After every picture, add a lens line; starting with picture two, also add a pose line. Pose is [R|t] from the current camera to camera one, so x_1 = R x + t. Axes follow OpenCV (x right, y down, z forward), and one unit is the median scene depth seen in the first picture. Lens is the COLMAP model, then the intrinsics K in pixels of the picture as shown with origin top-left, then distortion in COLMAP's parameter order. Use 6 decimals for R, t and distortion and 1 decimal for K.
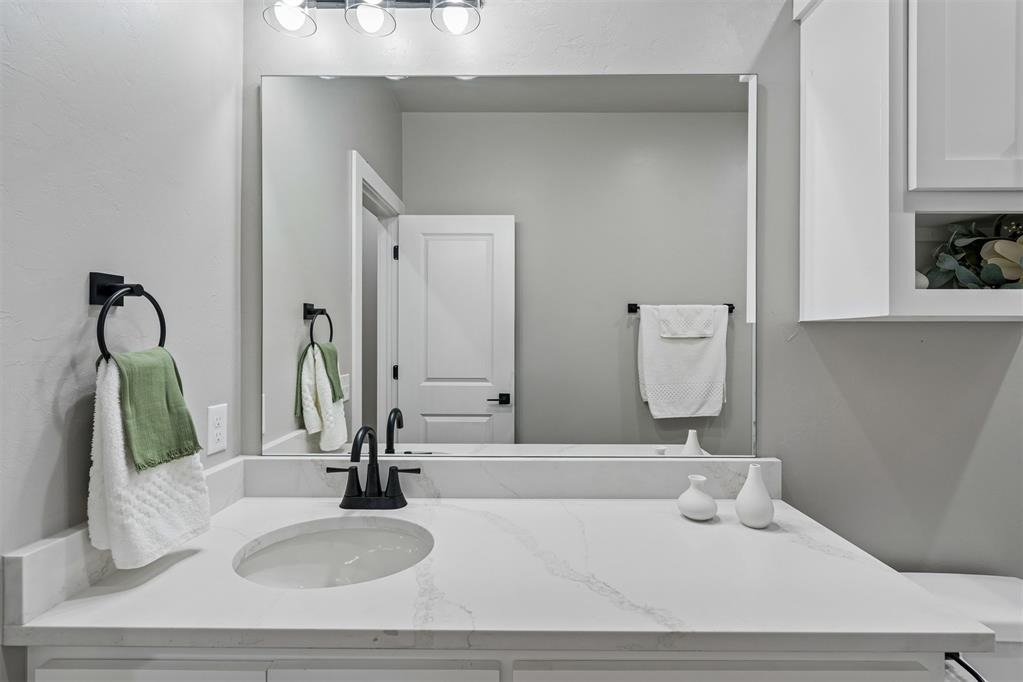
lens RADIAL K [[465.0, 0, 514.1], [0, 465.0, 338.1], [0, 0, 1]] dist [-0.002931, 0.001610]
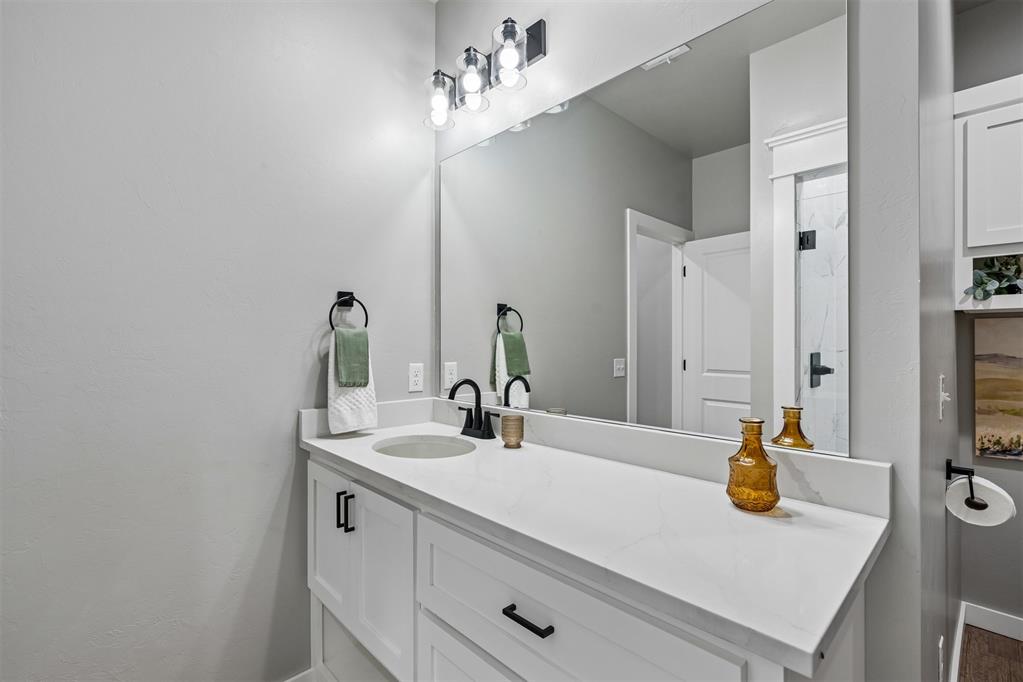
lens RADIAL K [[468.4, 0, 507.1], [0, 468.4, 336.0], [0, 0, 1]] dist [-0.004997, 0.000417]
pose [[0.703427, -0.012825, -0.710652, 0.763643], [0.010903, 0.999914, -0.007253, 0.055764], [0.710684, -0.002646, 0.703506, 0.032232]]
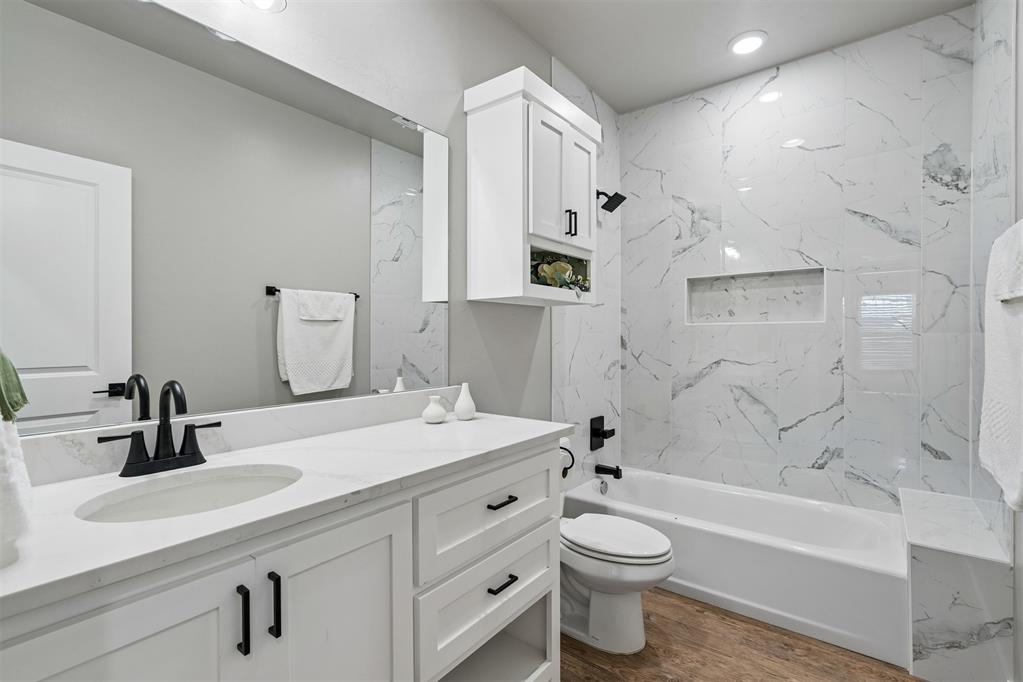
lens RADIAL K [[465.0, 0, 510.7], [0, 465.0, 341.9], [0, 0, 1]] dist [-0.002931, 0.001610]
pose [[0.613011, -0.012946, 0.789969, -0.579722], [0.003181, 0.999898, 0.013918, 0.088838], [-0.790068, -0.006019, 0.612989, -0.116721]]
